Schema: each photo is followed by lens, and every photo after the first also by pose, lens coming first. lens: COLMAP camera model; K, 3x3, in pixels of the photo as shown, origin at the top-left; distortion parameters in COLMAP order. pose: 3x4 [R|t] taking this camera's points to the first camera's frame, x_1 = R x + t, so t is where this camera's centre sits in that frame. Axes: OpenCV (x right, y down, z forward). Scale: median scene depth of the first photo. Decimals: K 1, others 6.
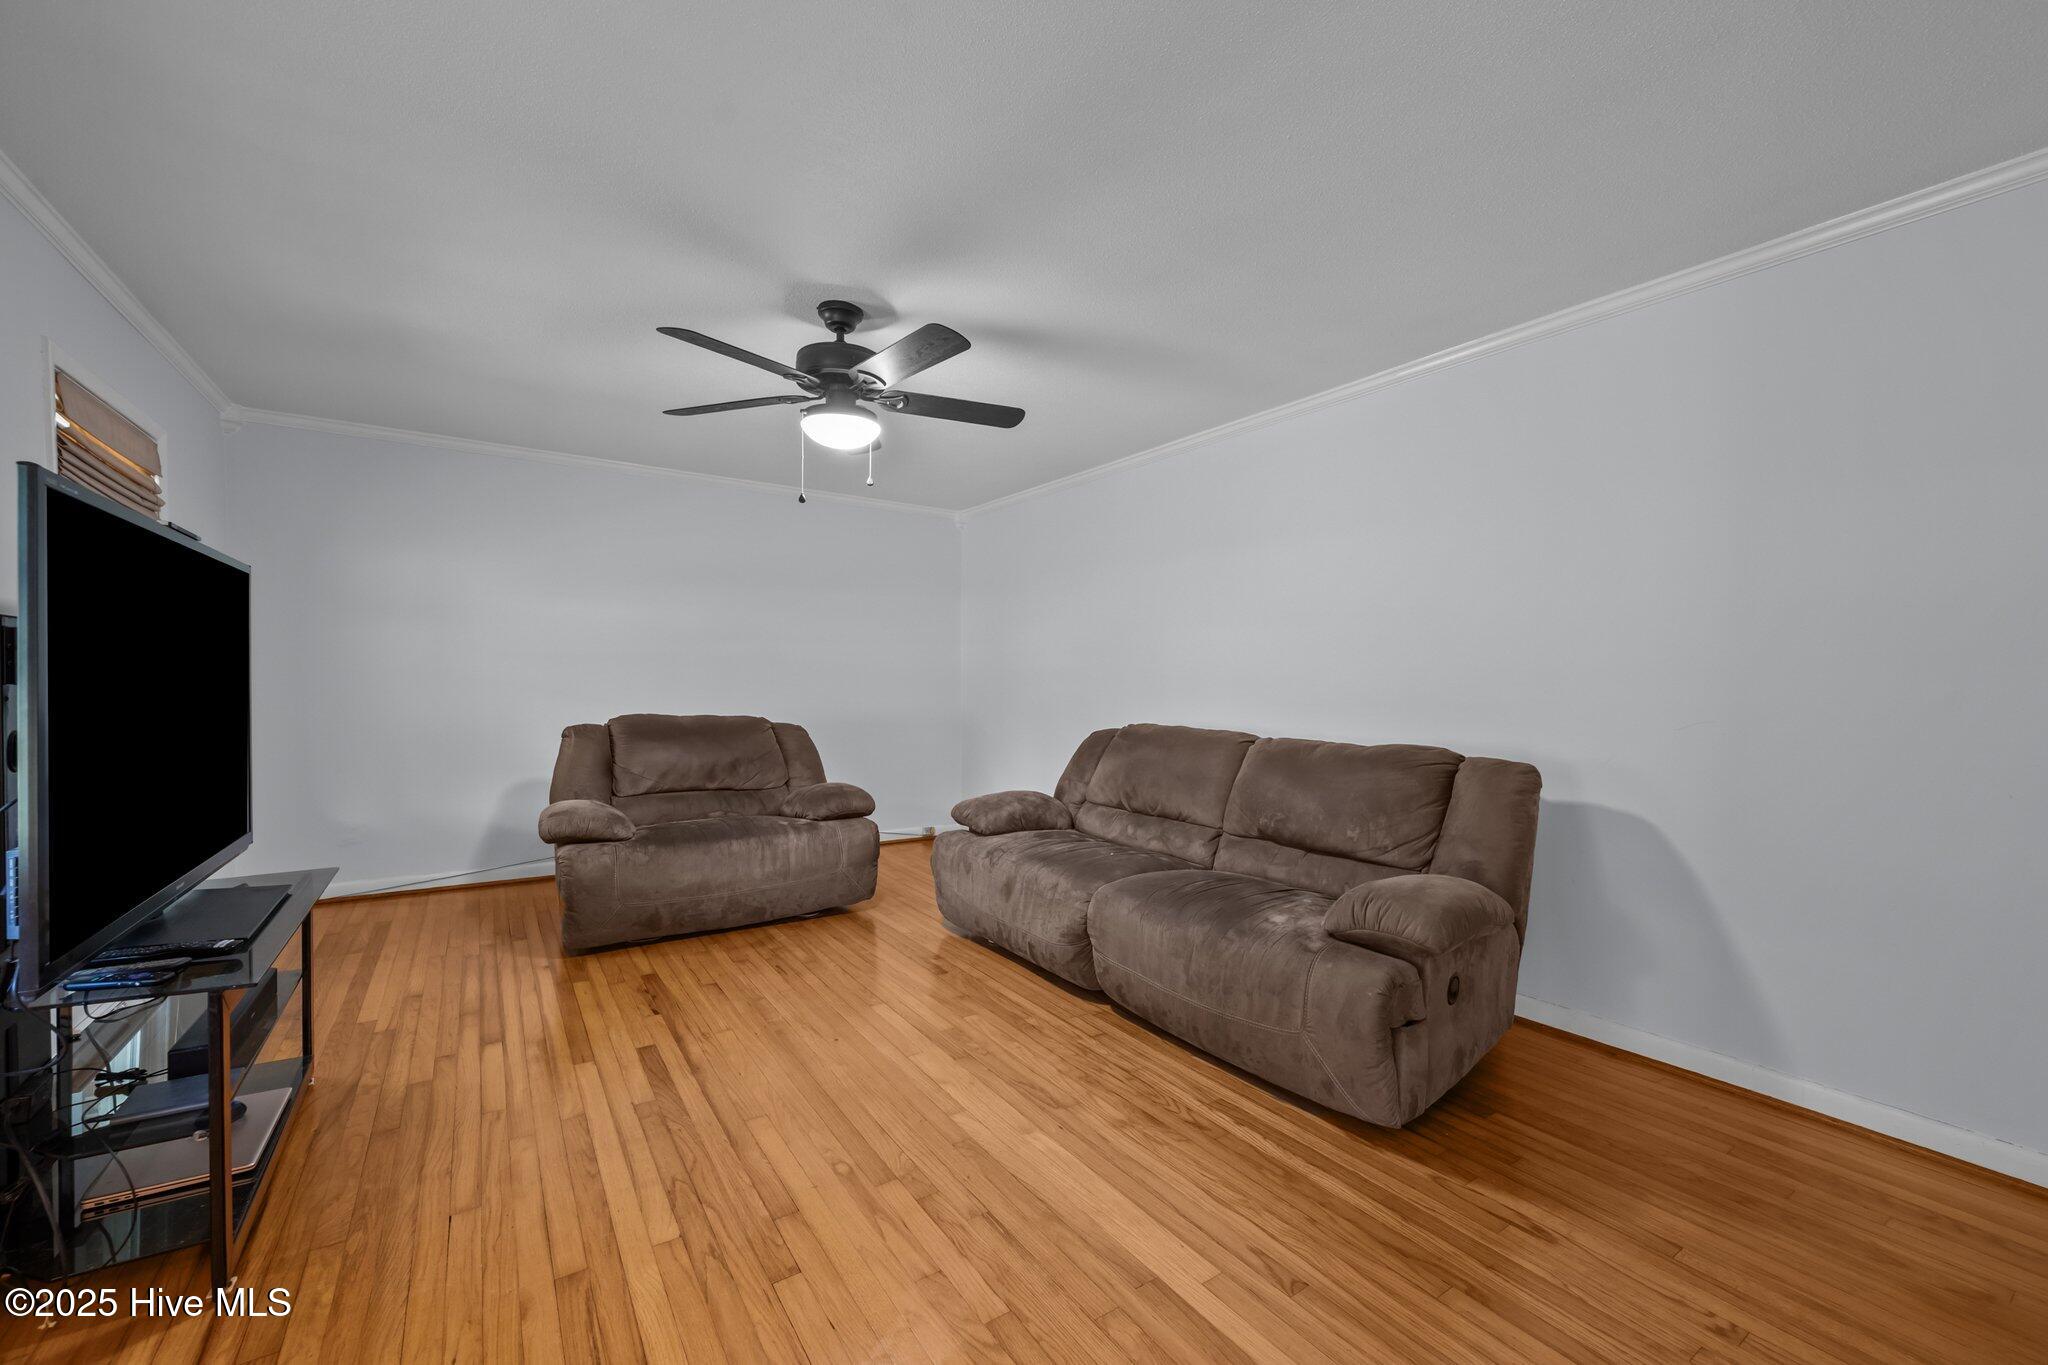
lens RADIAL K [[819.4, 0, 1032.2], [0, 819.4, 710.0], [0, 0, 1]] dist [-0.000303, 0.000000]
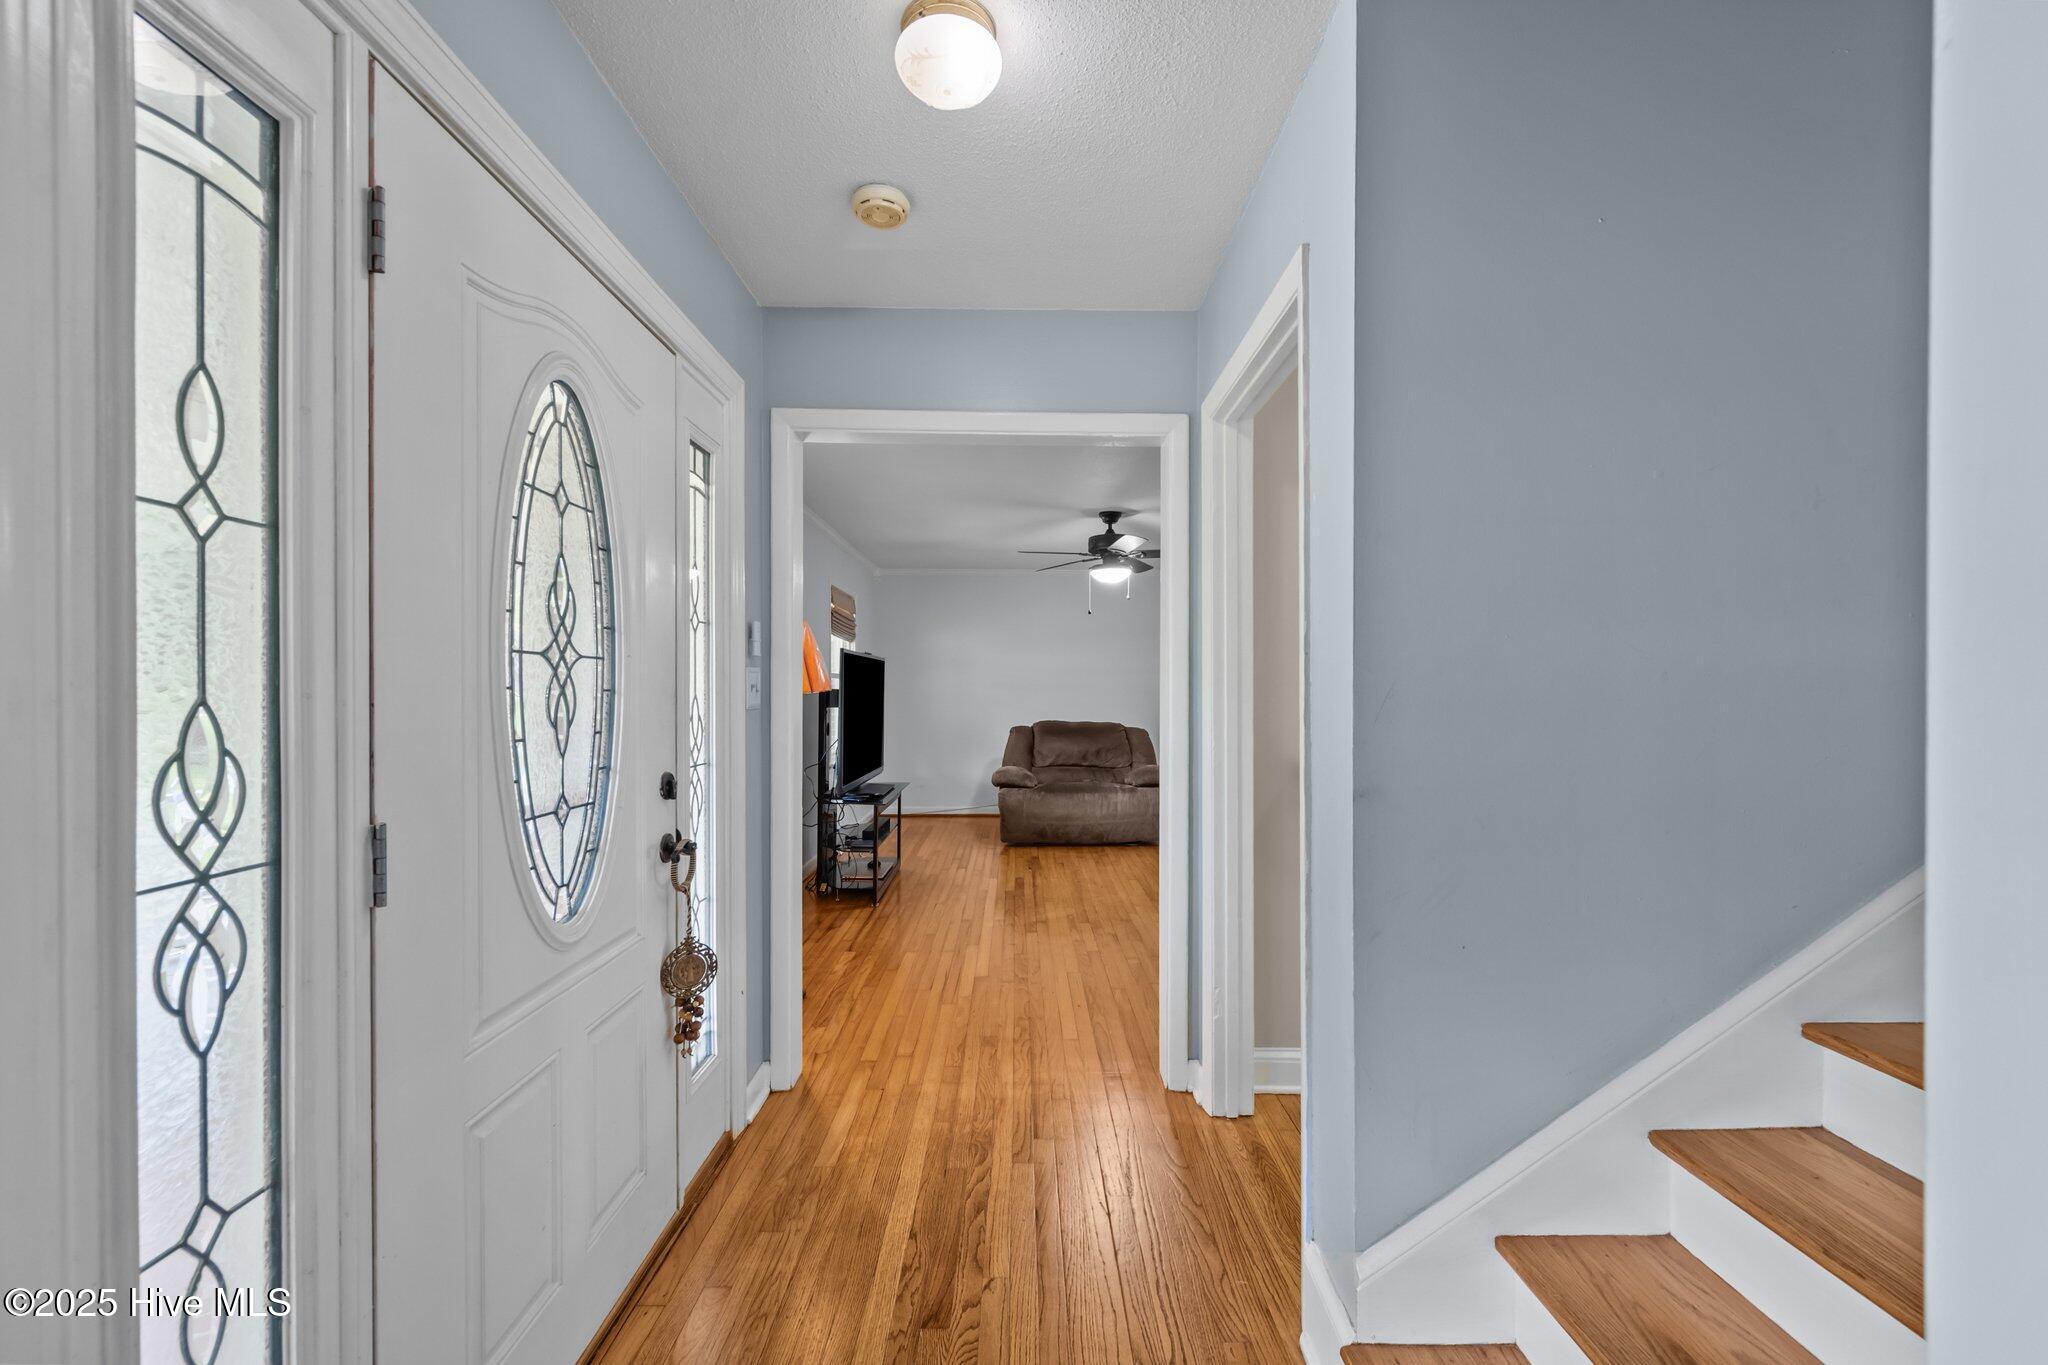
lens RADIAL K [[819.4, 0, 1032.2], [0, 819.4, 710.0], [0, 0, 1]] dist [-0.000303, 0.000000]
pose [[0.839014, 0.006577, -0.544070, 0.612433], [-0.013976, 0.999858, -0.009466, 0.000078], [0.543930, 0.015546, 0.838987, -0.662870]]
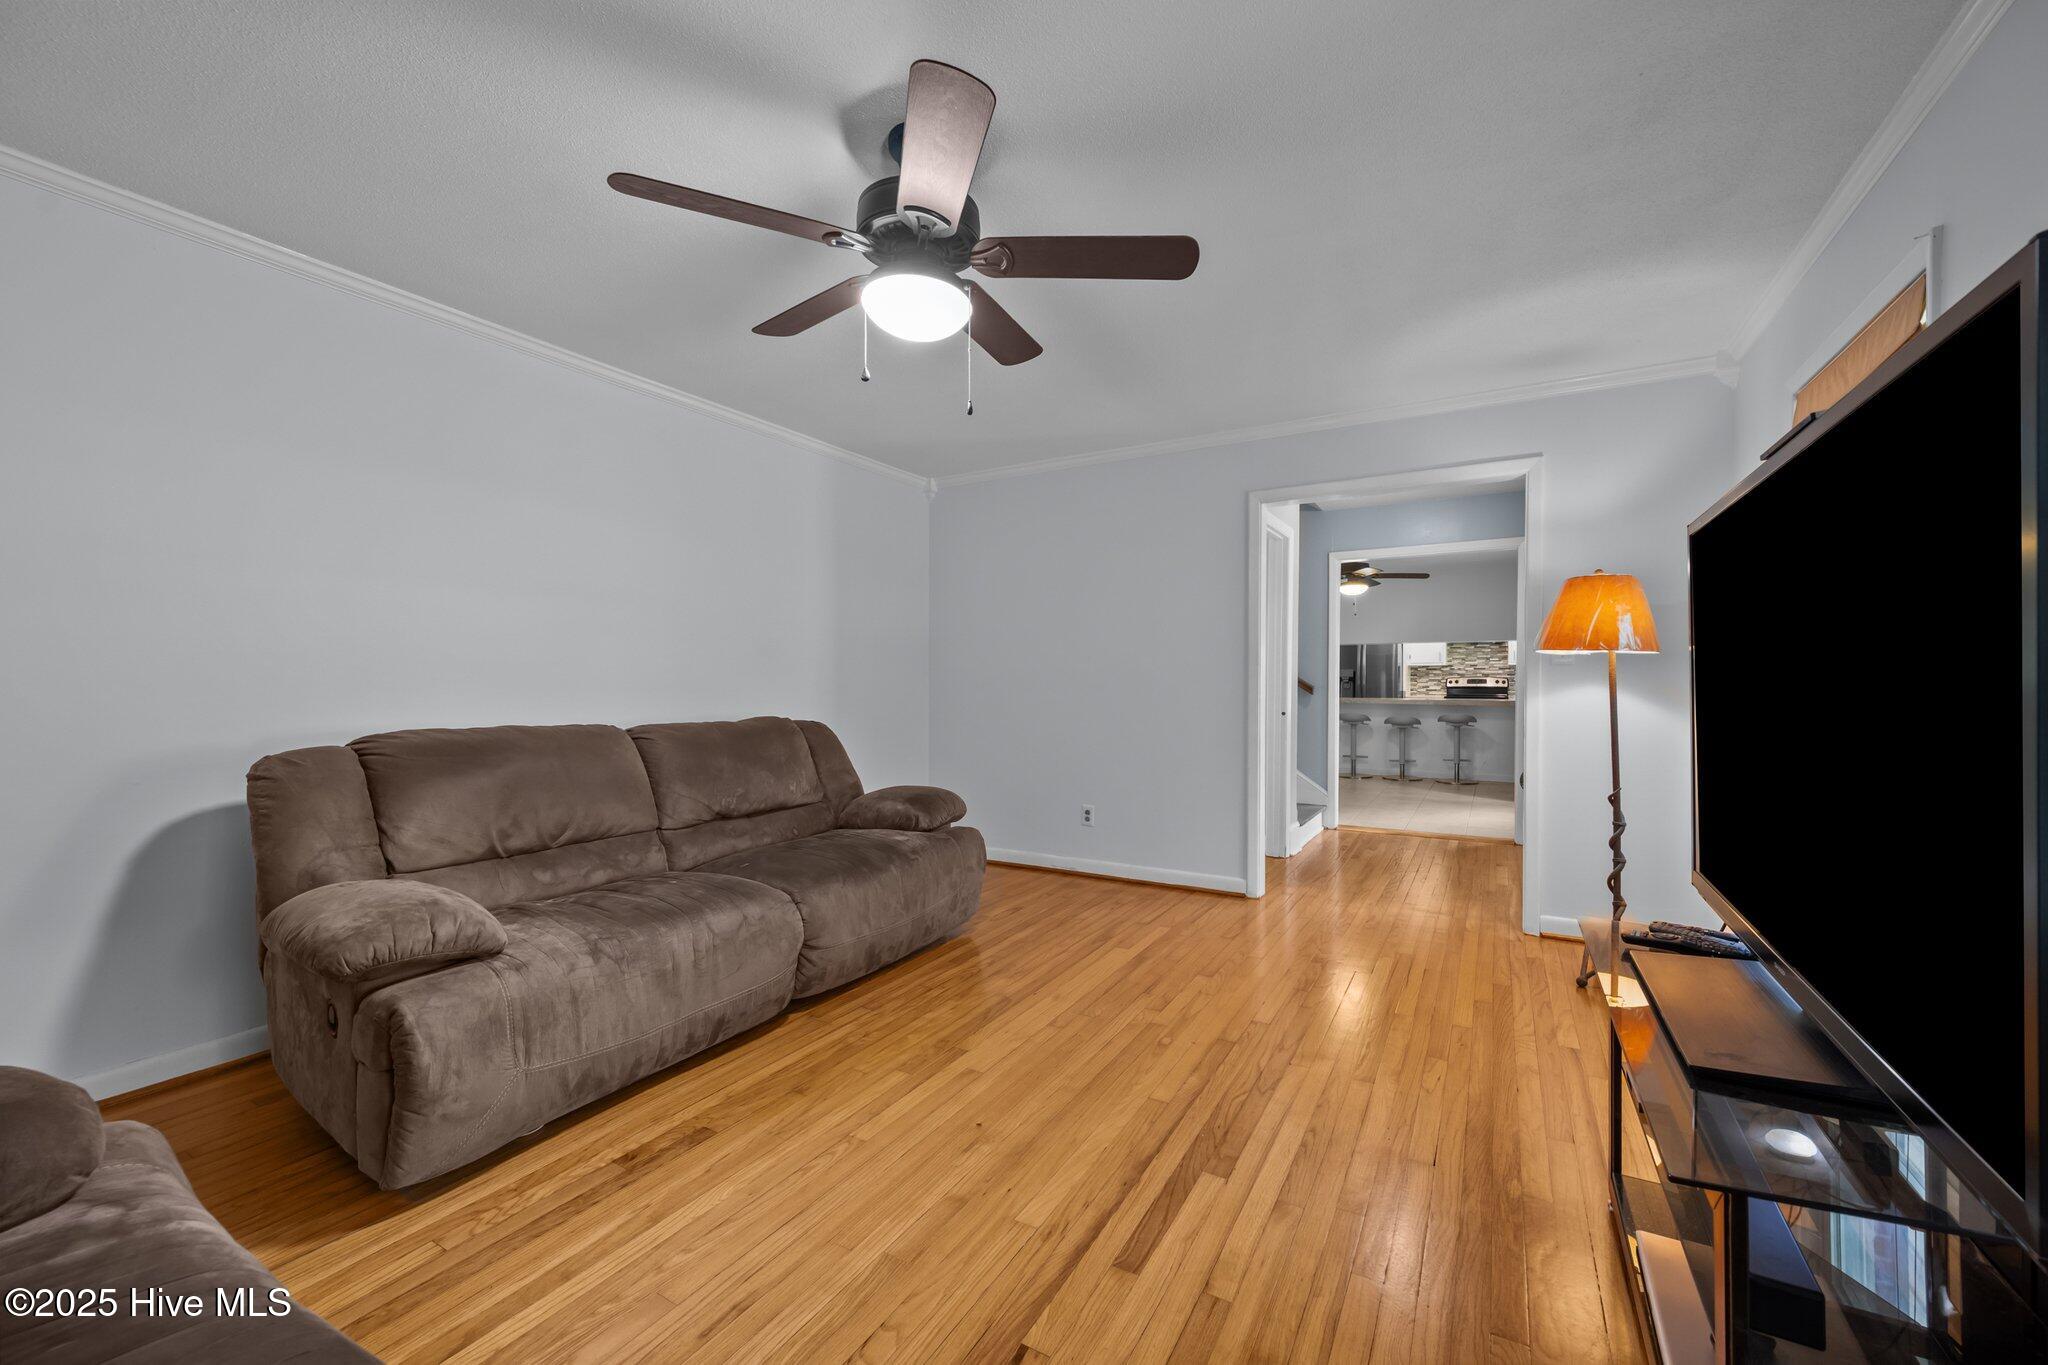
lens RADIAL K [[812.5, 0, 1040.5], [0, 812.5, 681.4], [0, 0, 1]] dist [-0.000384, 0.000050]
pose [[-0.448362, -0.009788, 0.893799, -0.851657], [0.025658, 0.999387, 0.023815, -0.031175], [-0.893484, 0.033611, -0.447836, 1.146001]]
